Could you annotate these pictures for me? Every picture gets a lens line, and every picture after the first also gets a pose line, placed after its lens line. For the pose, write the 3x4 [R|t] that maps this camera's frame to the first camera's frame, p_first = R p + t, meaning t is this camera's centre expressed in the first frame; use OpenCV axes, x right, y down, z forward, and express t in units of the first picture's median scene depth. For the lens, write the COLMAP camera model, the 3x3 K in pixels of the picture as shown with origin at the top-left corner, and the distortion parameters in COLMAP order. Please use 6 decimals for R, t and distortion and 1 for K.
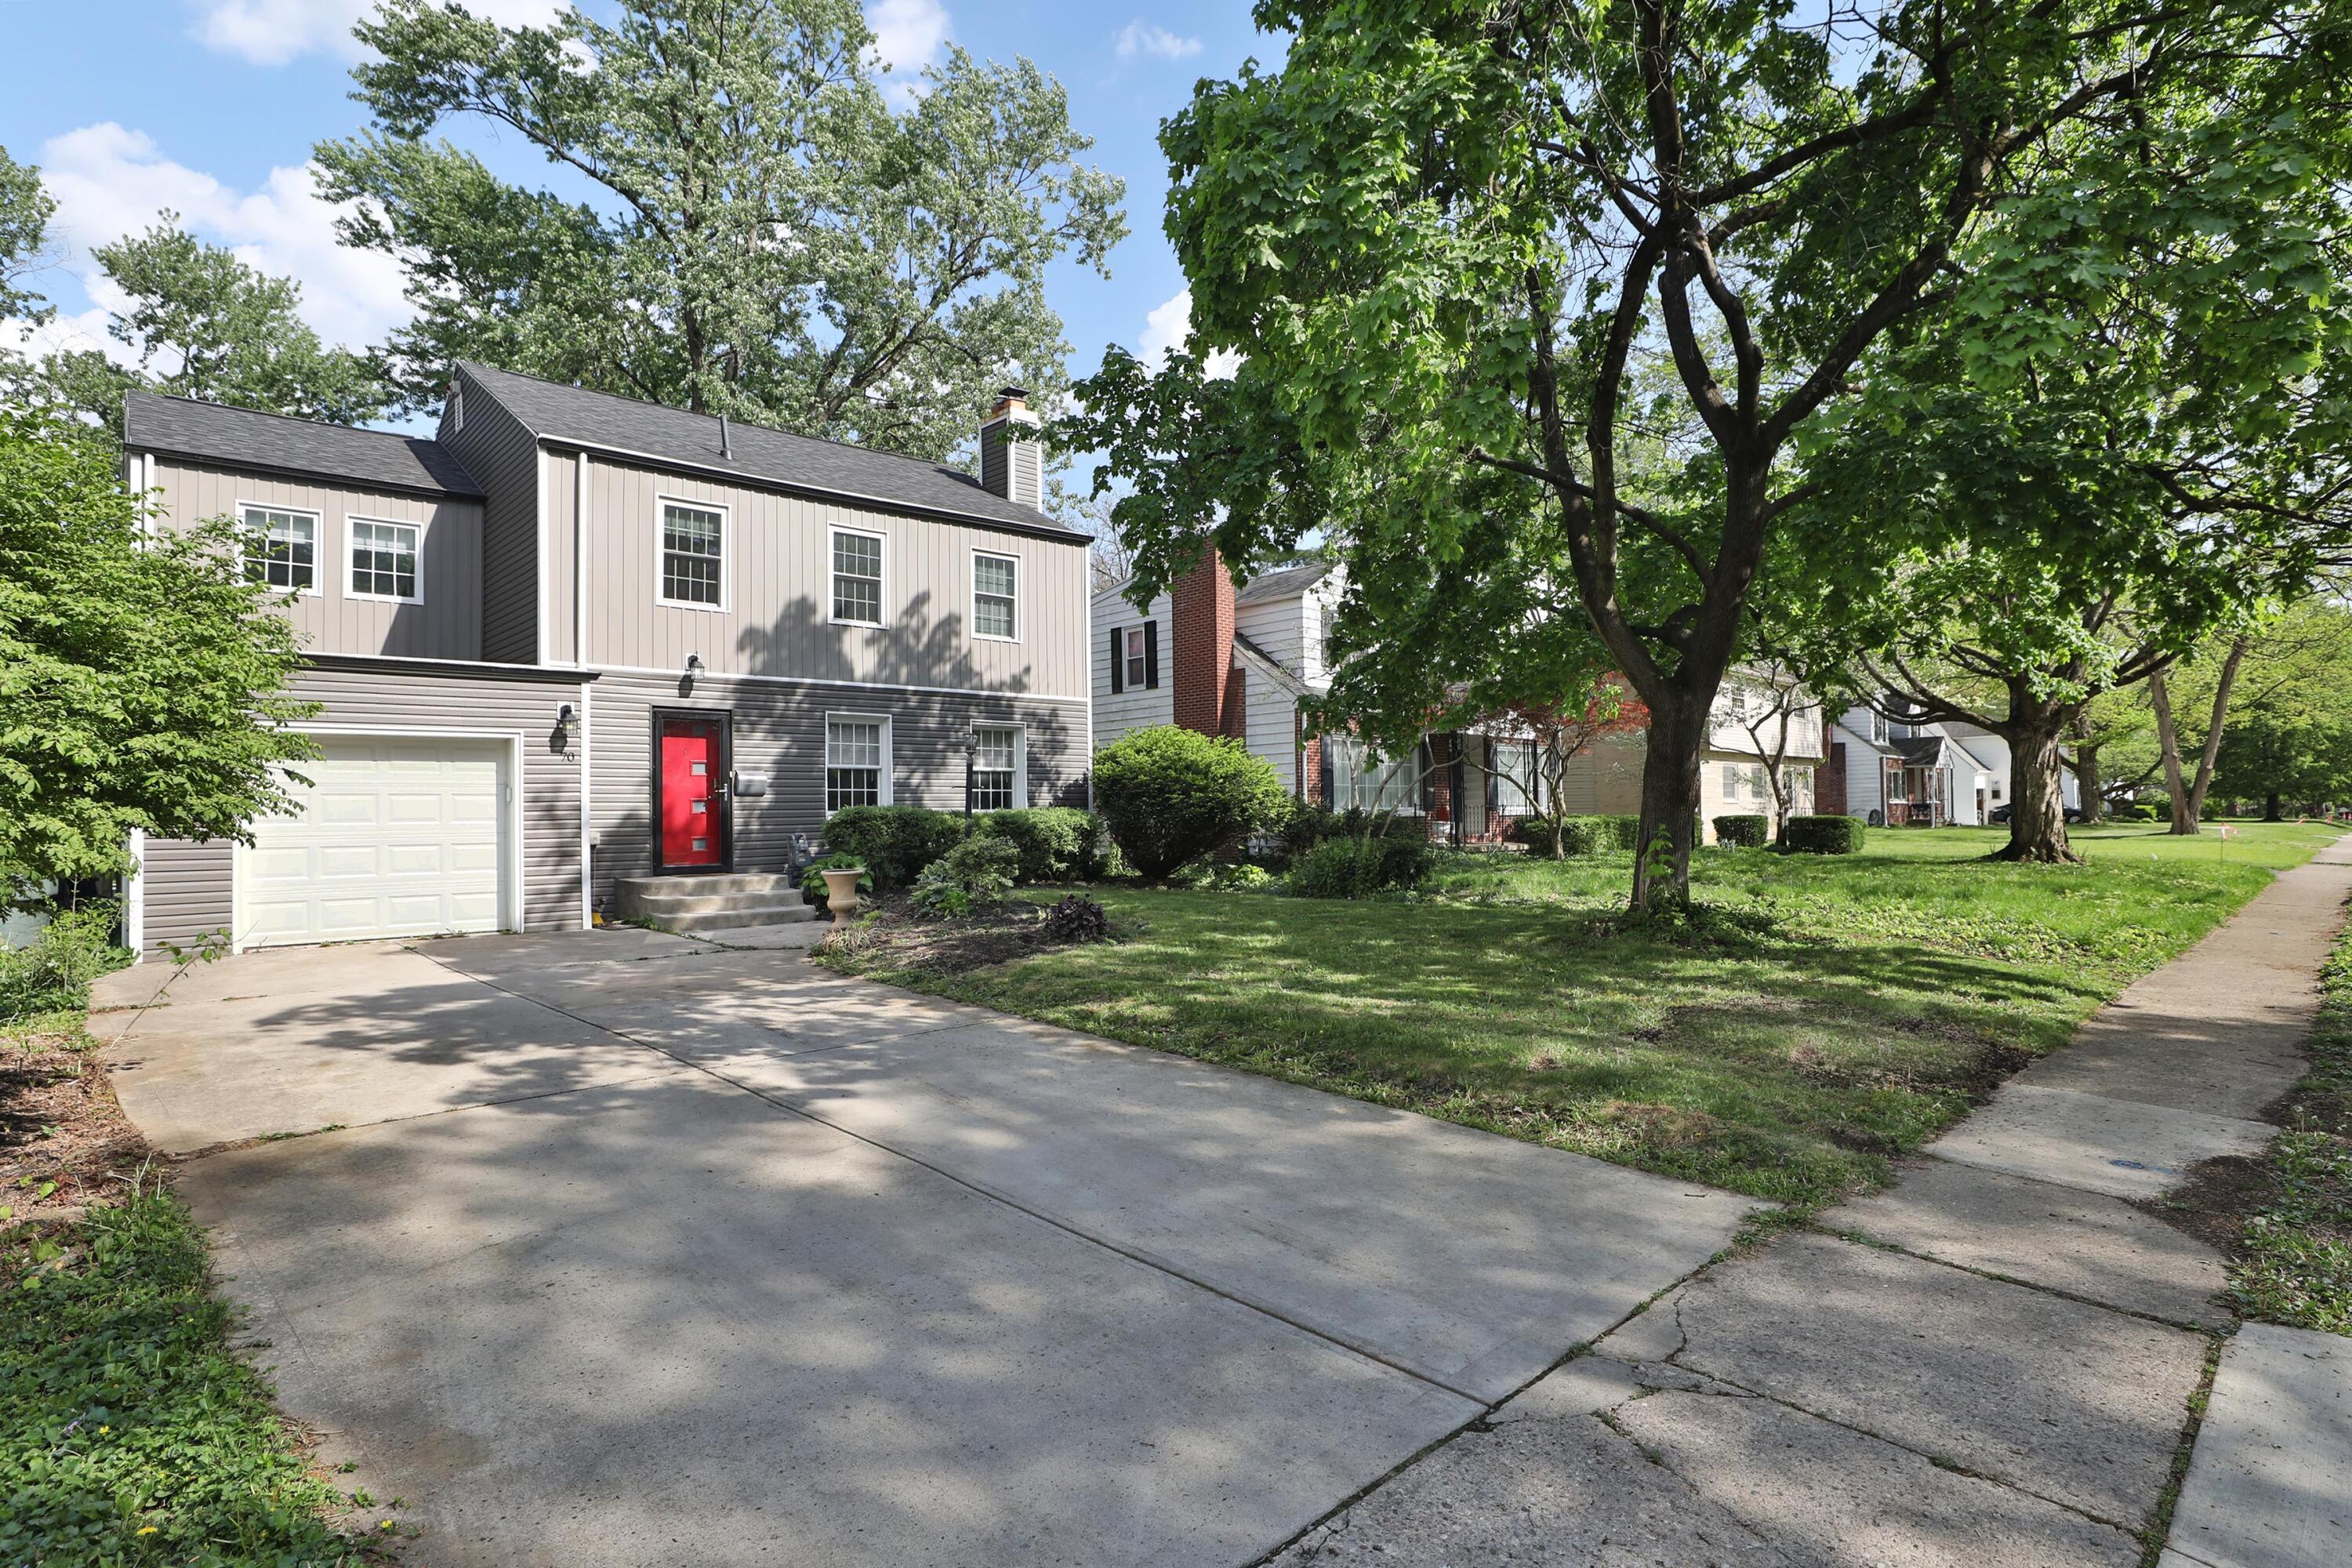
lens RADIAL K [[1151.3, 0, 1133.7], [0, 1151.3, 805.0], [0, 0, 1]] dist [-0.021469, 0.001527]
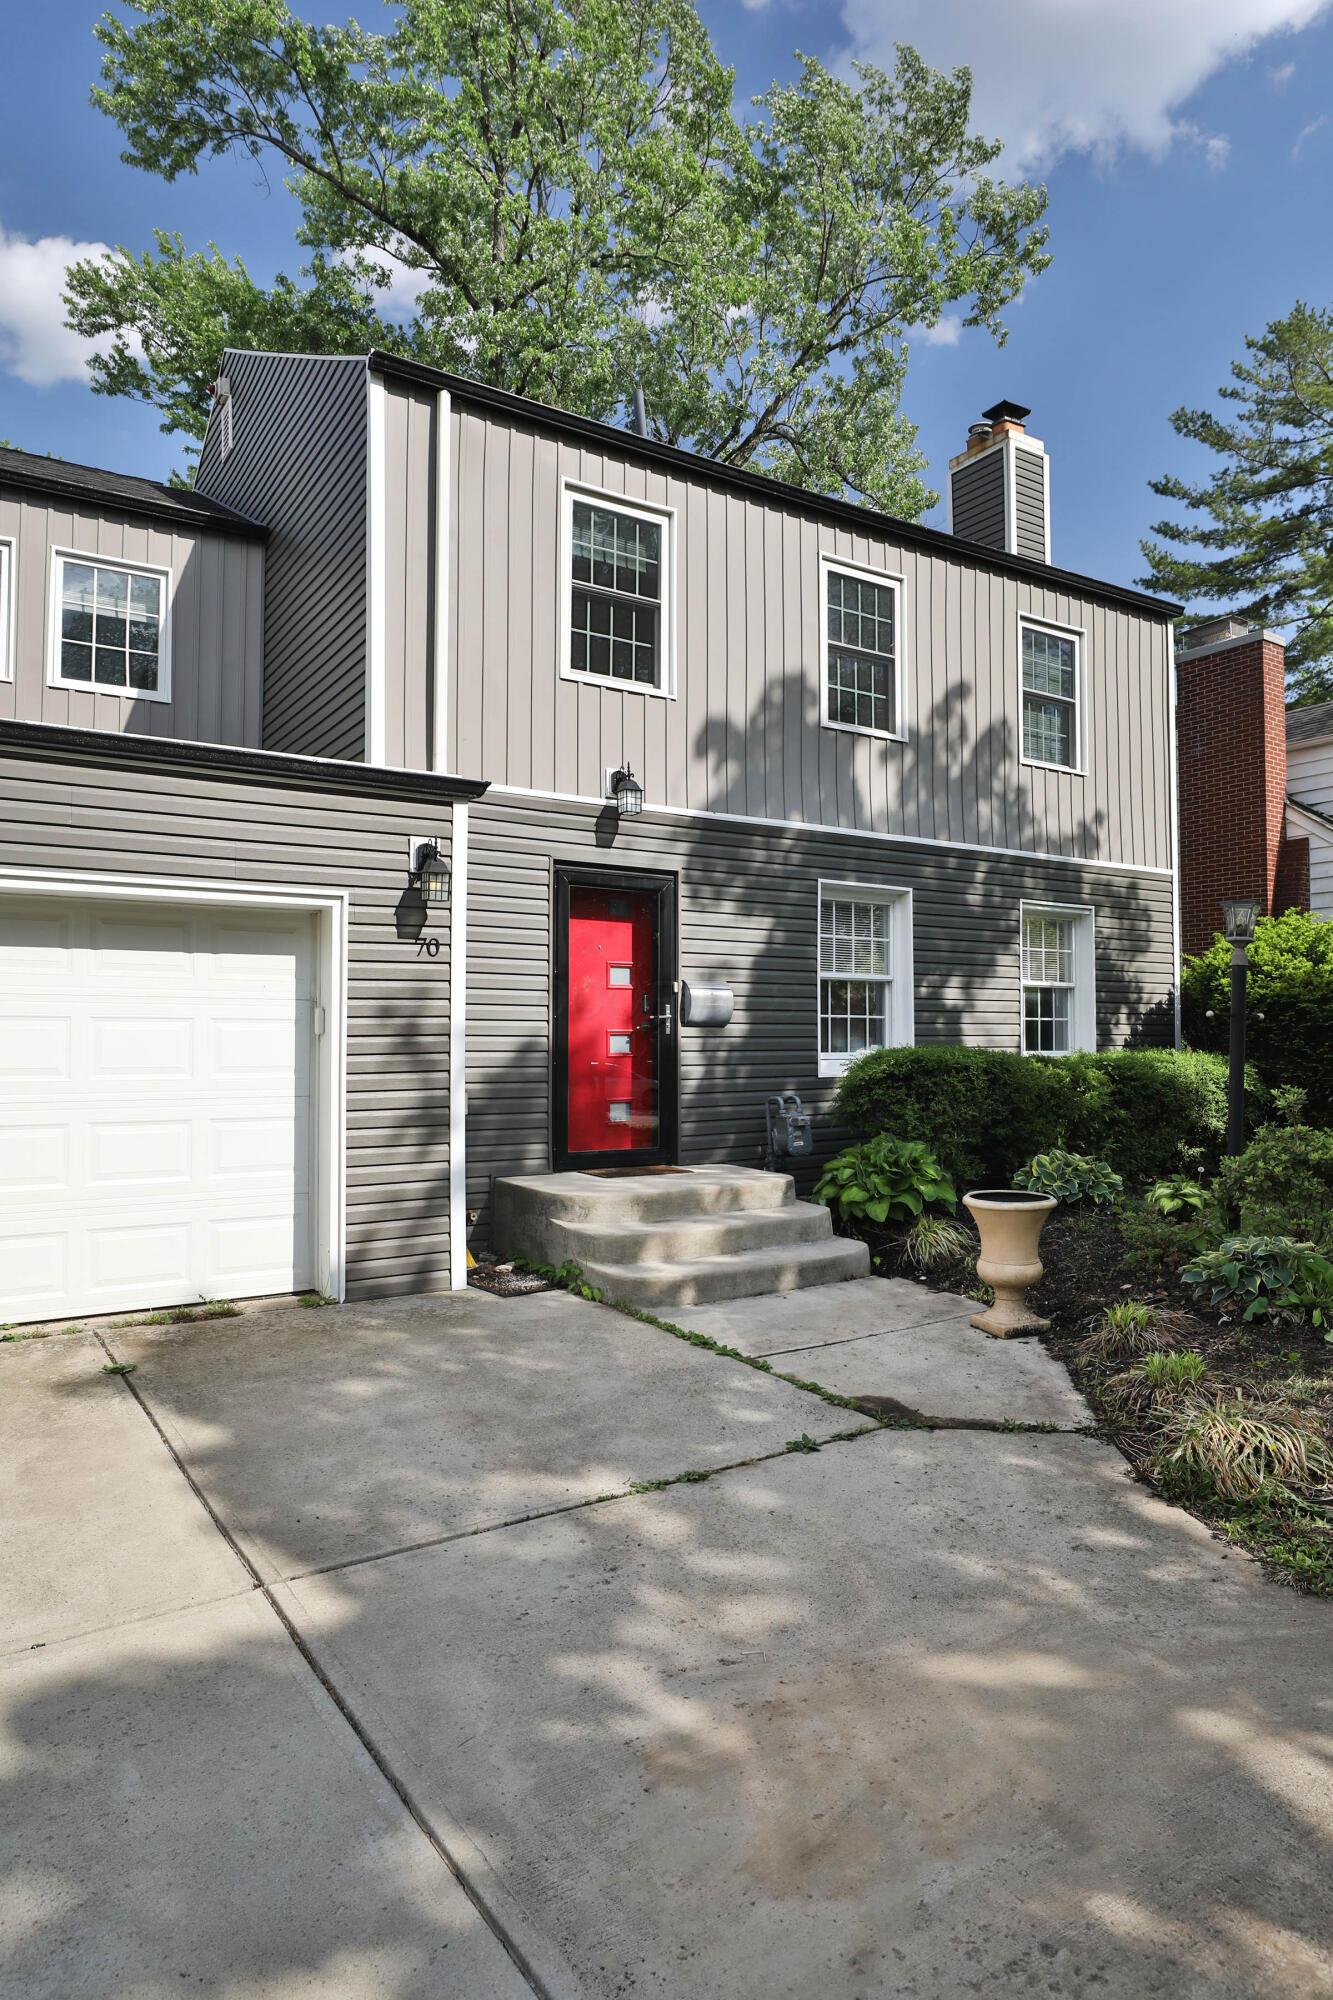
lens RADIAL K [[1191.4, 0, 664.0], [0, 1191.4, 1020.9], [0, 0, 1]] dist [0.006520, -0.005789]
pose [[0.985334, 0.014519, -0.170016, -0.253704], [-0.015223, 0.999880, -0.002839, -0.007948], [0.169955, 0.005385, 0.985437, 0.420281]]
